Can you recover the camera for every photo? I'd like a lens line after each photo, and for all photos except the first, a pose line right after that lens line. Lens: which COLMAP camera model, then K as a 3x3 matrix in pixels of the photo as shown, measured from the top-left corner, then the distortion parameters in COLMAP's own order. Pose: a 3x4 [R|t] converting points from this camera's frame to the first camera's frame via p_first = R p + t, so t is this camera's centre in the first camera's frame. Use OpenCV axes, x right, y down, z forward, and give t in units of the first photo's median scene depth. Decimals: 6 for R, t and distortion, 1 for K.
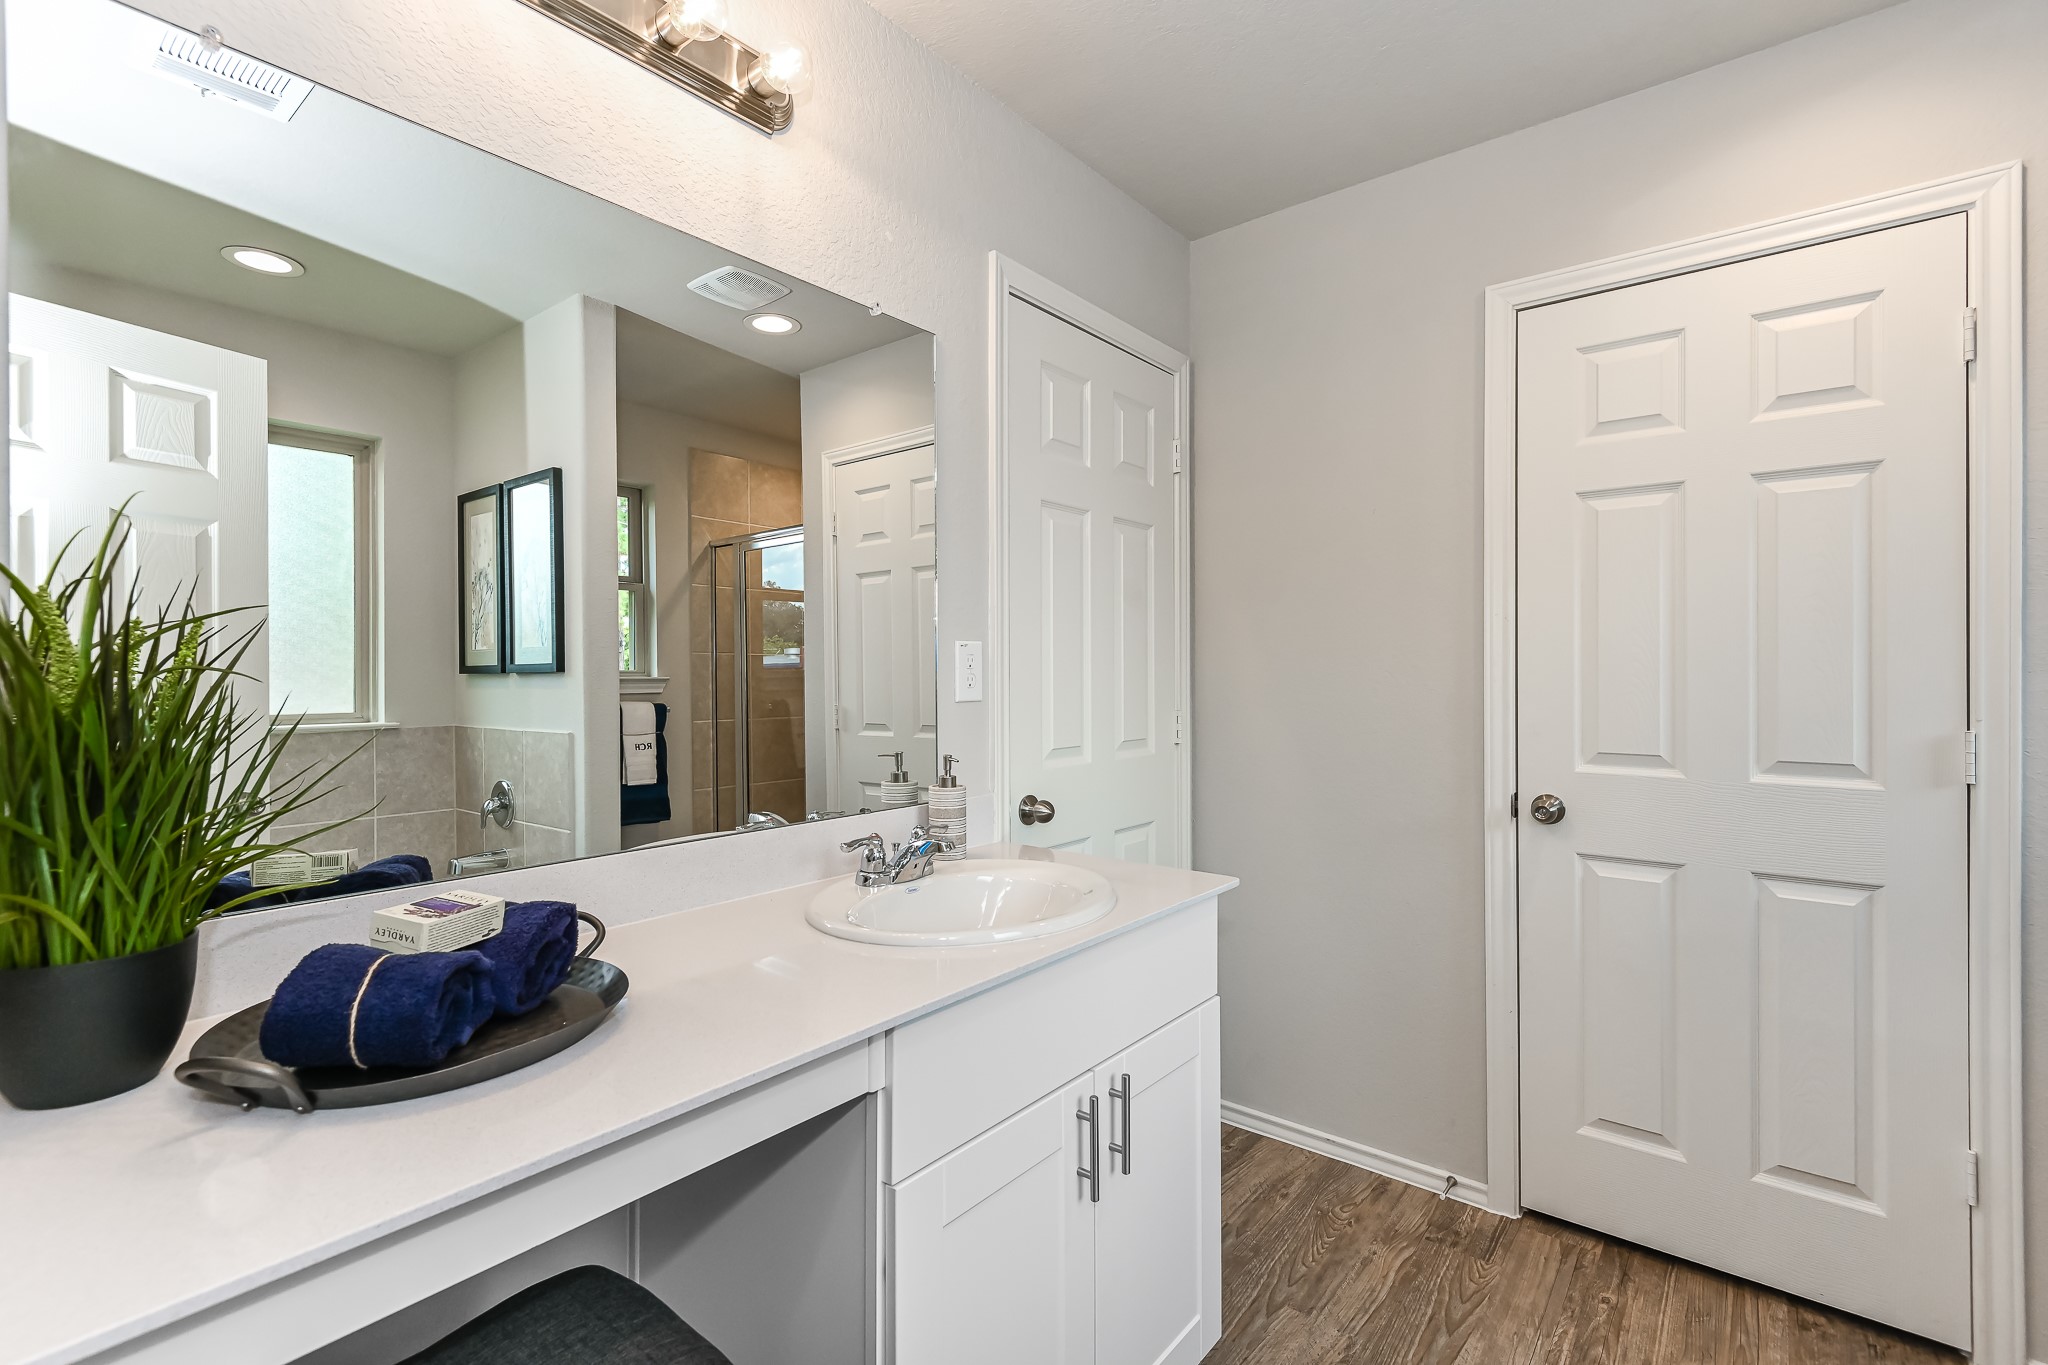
lens RADIAL K [[942.3, 0, 991.8], [0, 942.3, 673.6], [0, 0, 1]] dist [0.013459, -0.006851]
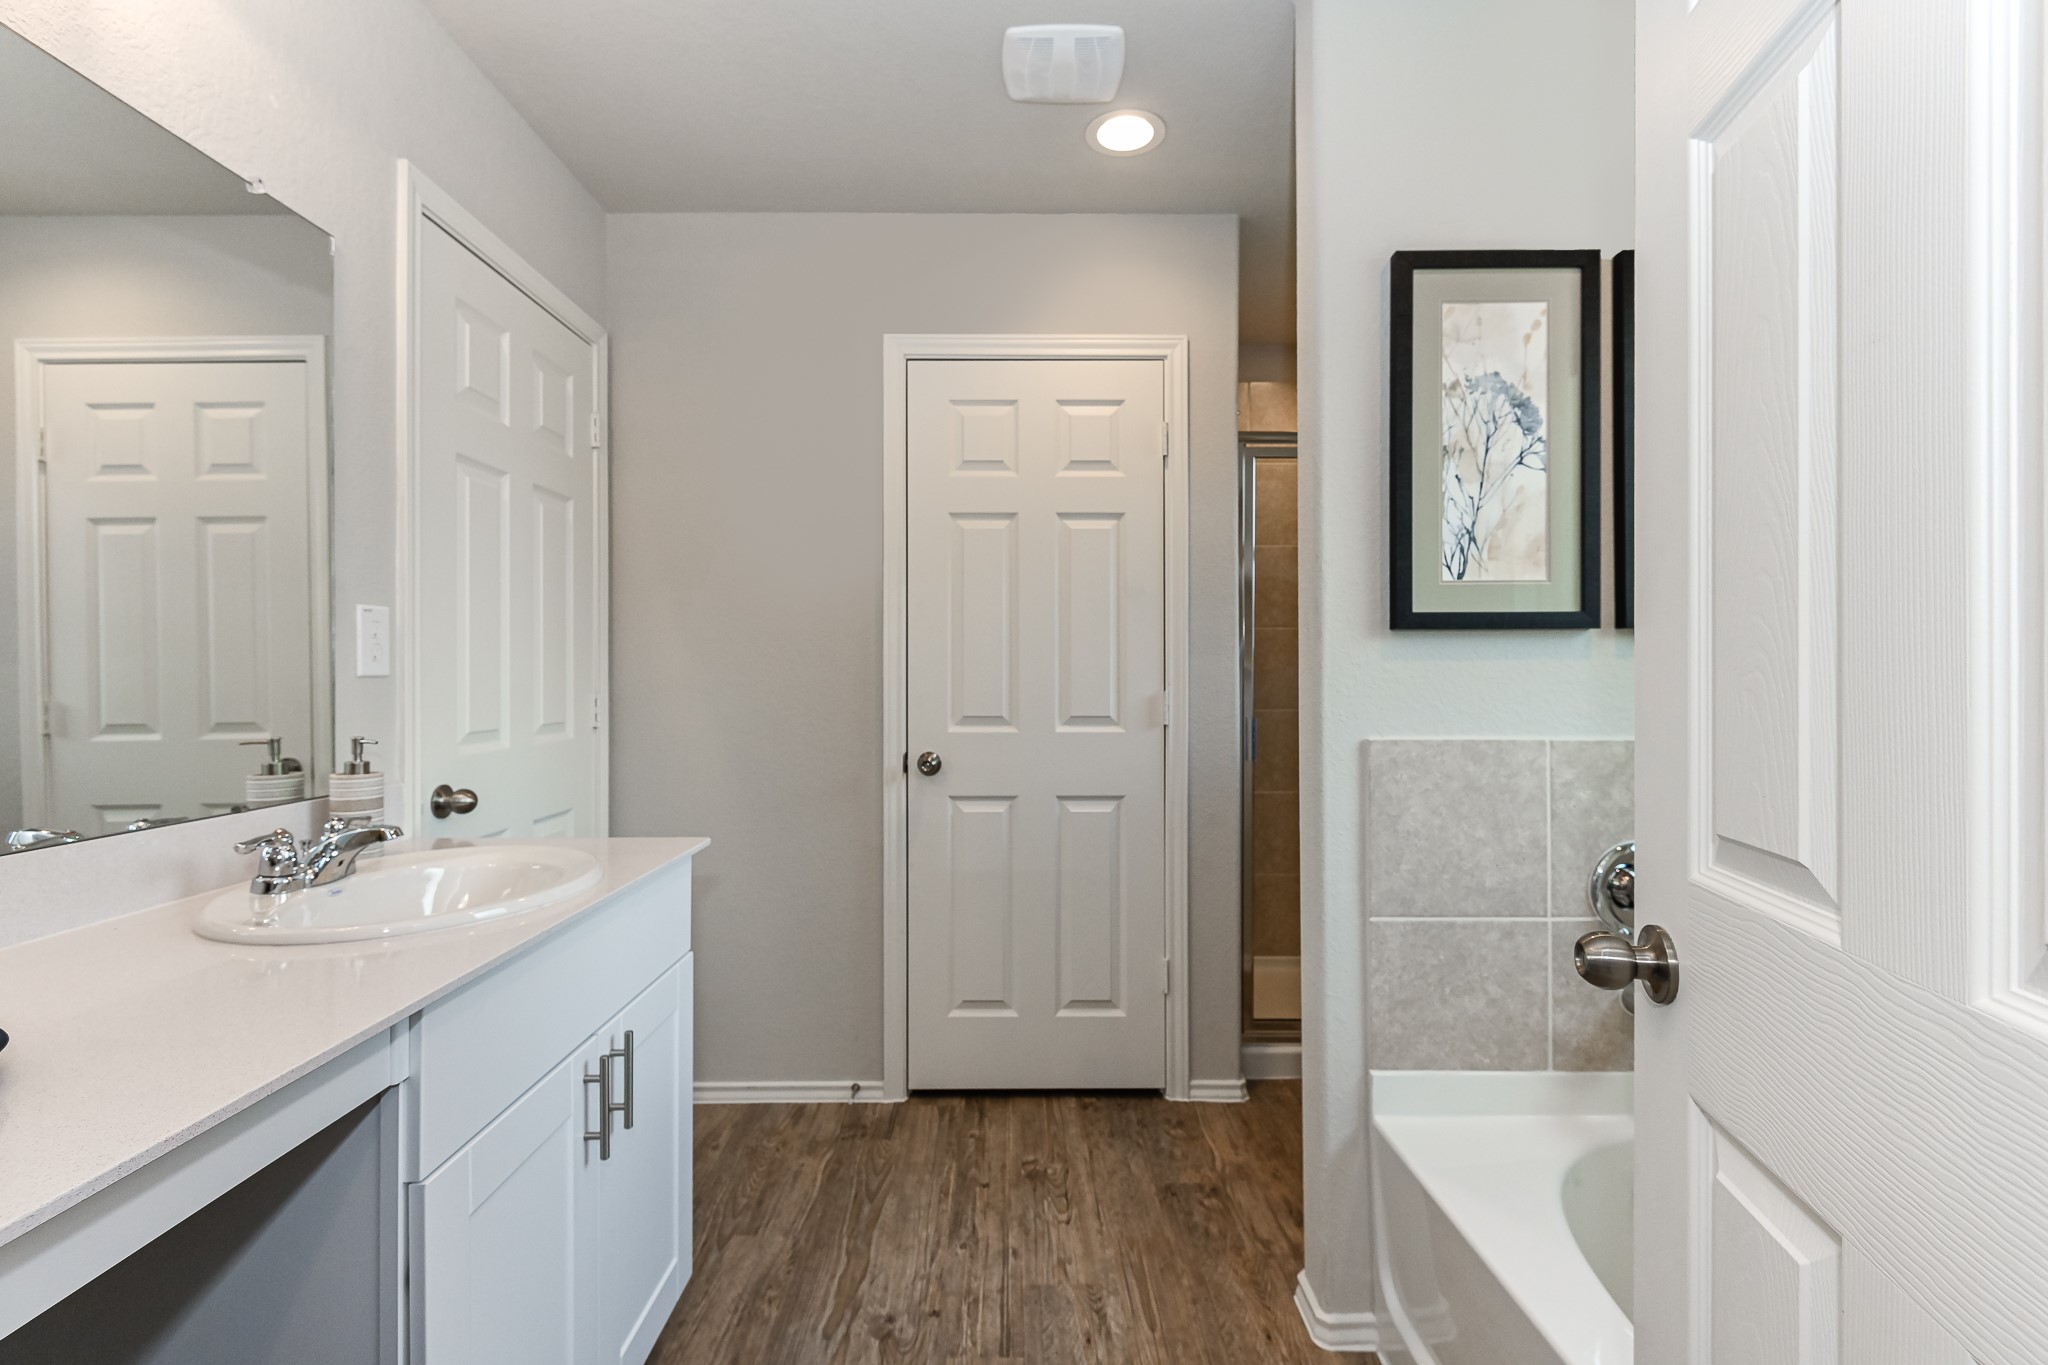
lens RADIAL K [[957.4, 0, 1017.0], [0, 957.4, 672.8], [0, 0, 1]] dist [0.001064, -0.000876]
pose [[0.762947, 0.004598, 0.646444, -0.146863], [-0.001264, 0.999983, -0.005621, 0.031799], [-0.646460, 0.003471, 0.762940, -0.039964]]
